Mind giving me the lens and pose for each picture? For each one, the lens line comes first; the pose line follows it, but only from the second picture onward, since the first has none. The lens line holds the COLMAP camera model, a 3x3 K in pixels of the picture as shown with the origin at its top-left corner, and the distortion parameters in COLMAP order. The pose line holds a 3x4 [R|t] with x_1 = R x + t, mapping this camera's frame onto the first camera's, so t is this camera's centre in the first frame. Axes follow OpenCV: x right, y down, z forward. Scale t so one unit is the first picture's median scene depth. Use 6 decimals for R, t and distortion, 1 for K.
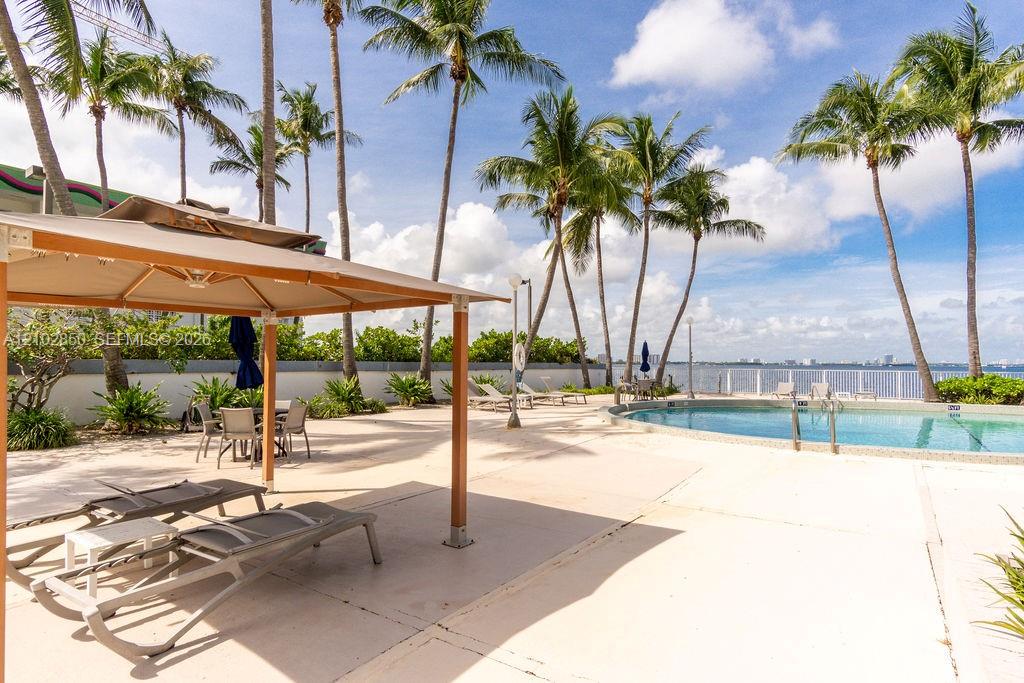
lens RADIAL K [[579.9, 0, 502.3], [0, 579.9, 356.3], [0, 0, 1]] dist [0.018023, -0.000507]
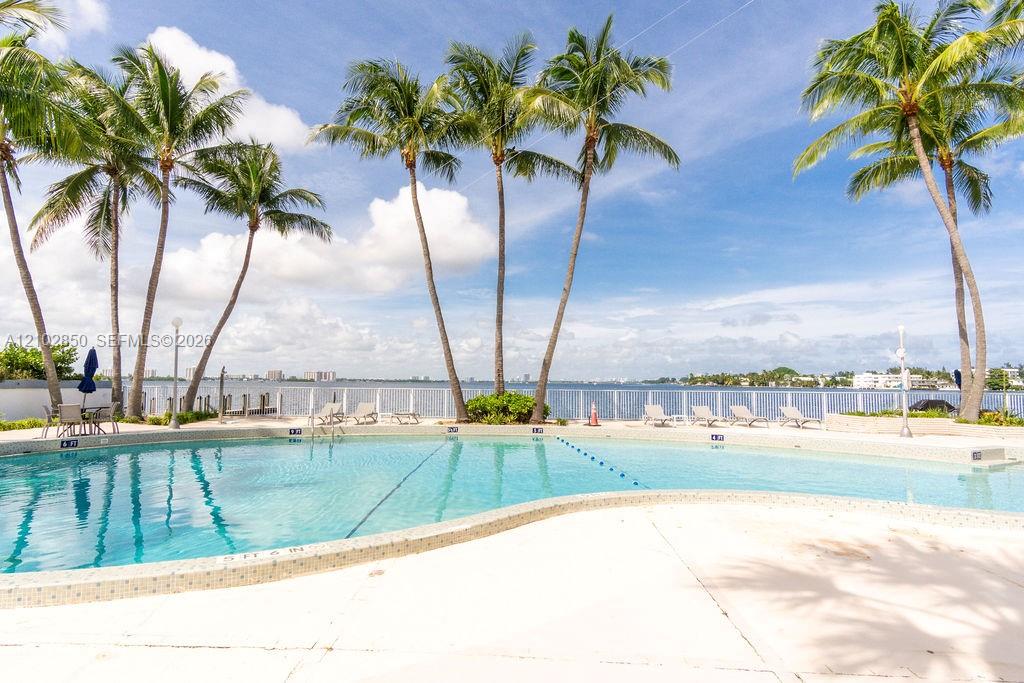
lens RADIAL K [[557.7, 0, 514.1], [0, 557.7, 345.0], [0, 0, 1]] dist [0.002537, 0.000930]
pose [[0.846627, 0.037453, 0.530867, 0.241440], [-0.010404, 0.998495, -0.053852, 0.001674], [-0.532085, 0.040069, 0.845743, 0.137929]]
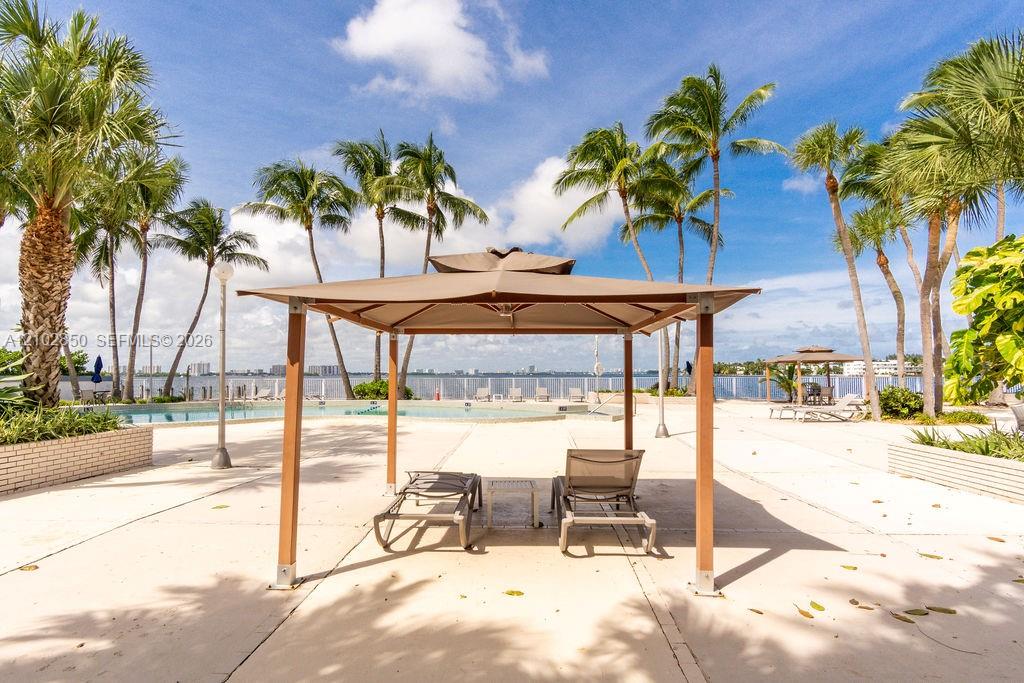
lens RADIAL K [[579.9, 0, 510.9], [0, 579.9, 347.0], [0, 0, 1]] dist [0.018023, -0.000507]
pose [[0.860560, 0.015462, 0.509115, 0.270653], [0.002062, 0.999425, -0.033838, -0.000852], [-0.509346, 0.030170, 0.860033, -0.299788]]
